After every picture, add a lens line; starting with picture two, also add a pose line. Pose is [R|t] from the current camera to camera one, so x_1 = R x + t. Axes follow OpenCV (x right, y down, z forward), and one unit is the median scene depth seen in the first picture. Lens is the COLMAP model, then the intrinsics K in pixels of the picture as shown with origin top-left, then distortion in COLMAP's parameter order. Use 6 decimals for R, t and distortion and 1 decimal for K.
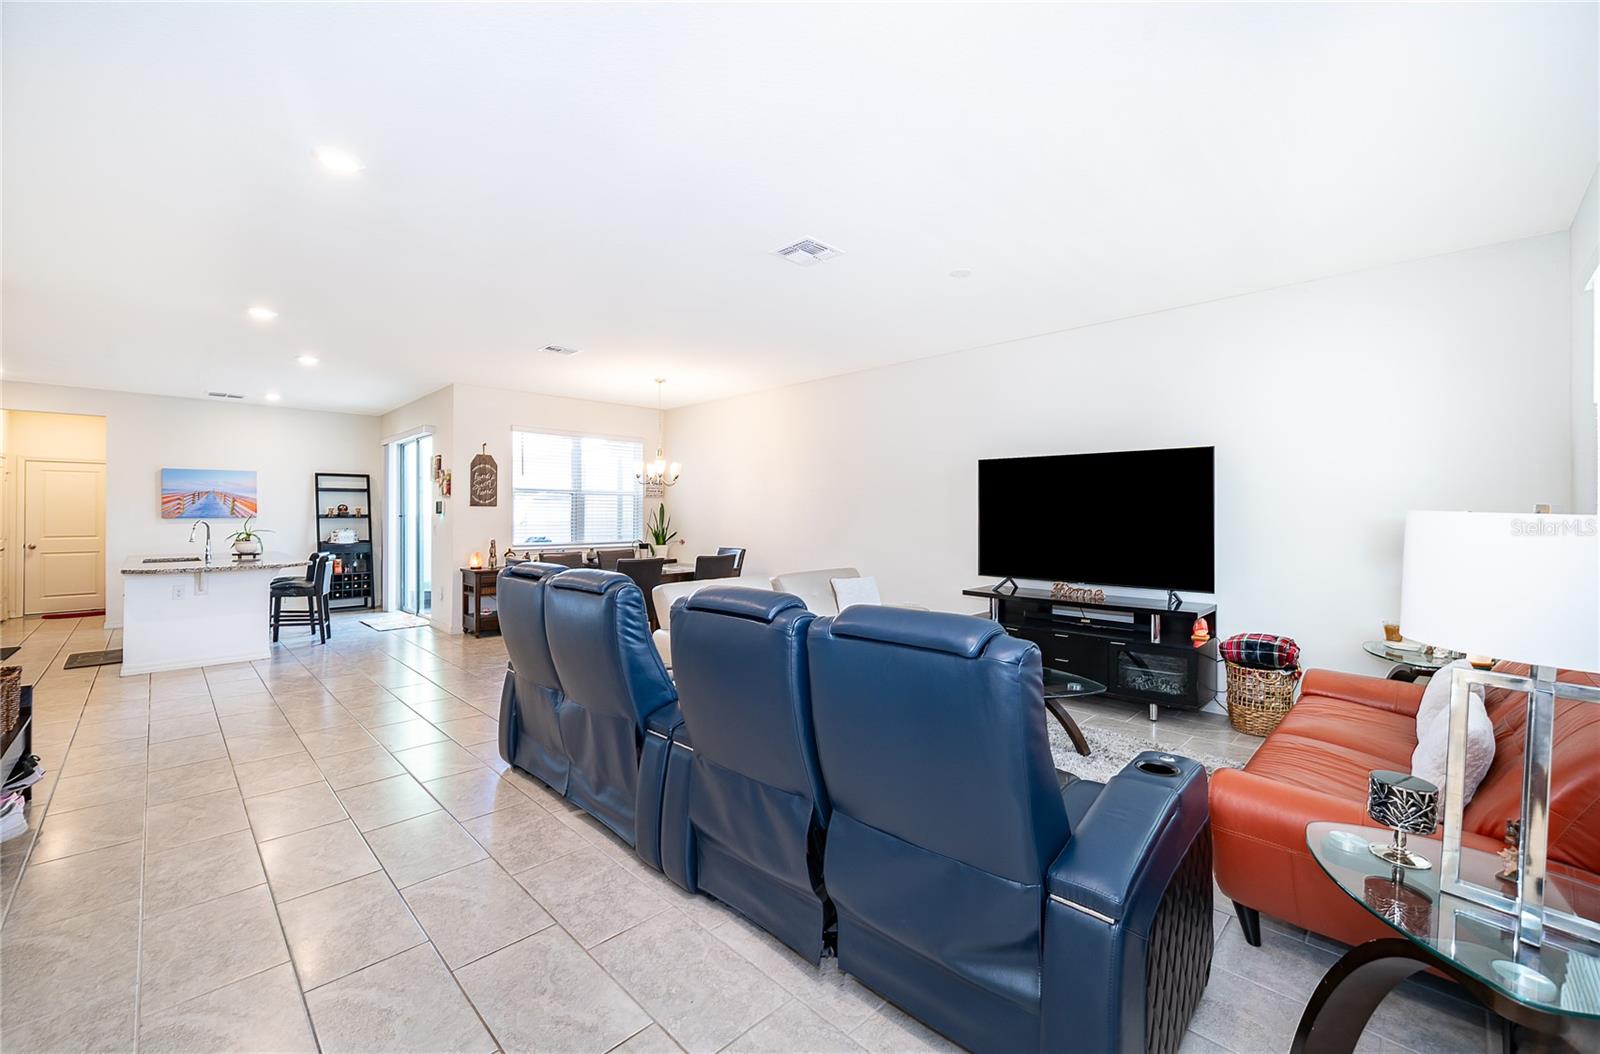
lens RADIAL K [[650.5, 0, 788.3], [0, 650.5, 508.6], [0, 0, 1]] dist [-0.002889, -0.000108]
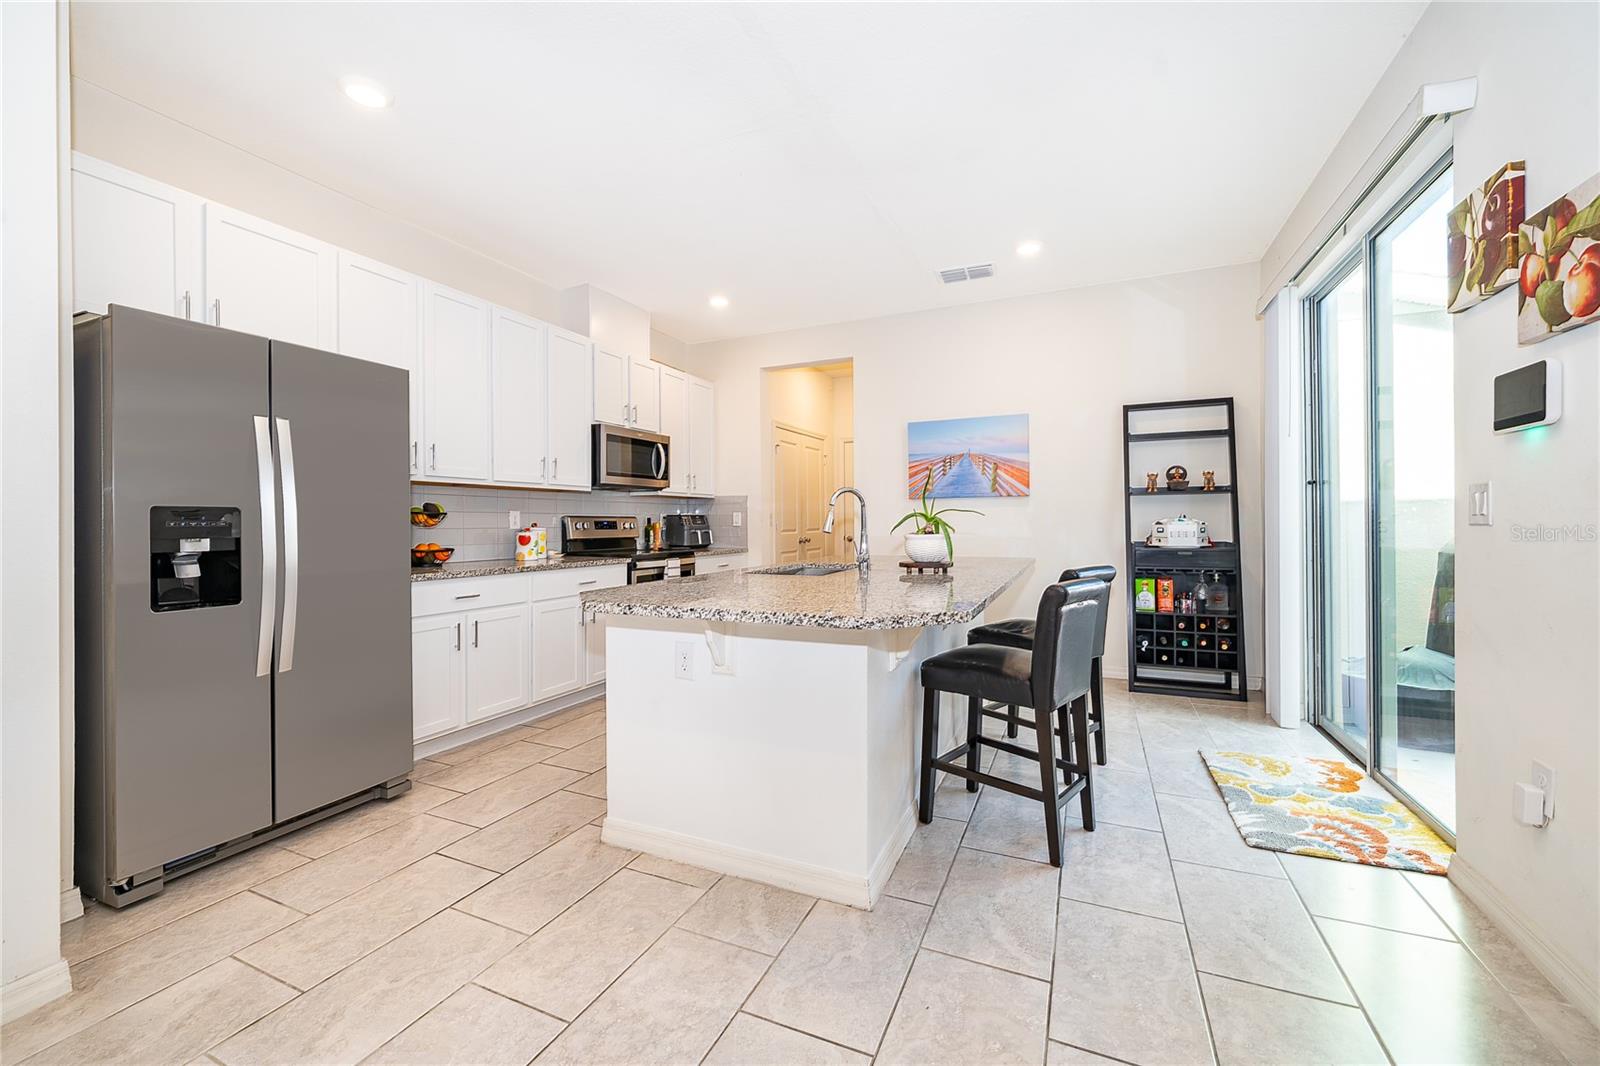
lens RADIAL K [[648.3, 0, 794.8], [0, 648.3, 522.7], [0, 0, 1]] dist [-0.003246, -0.000258]
pose [[0.362937, -0.001457, -0.931812, -0.357565], [0.015721, 0.999866, 0.004560, 0.030084], [0.931681, -0.016304, 0.362912, 0.586528]]
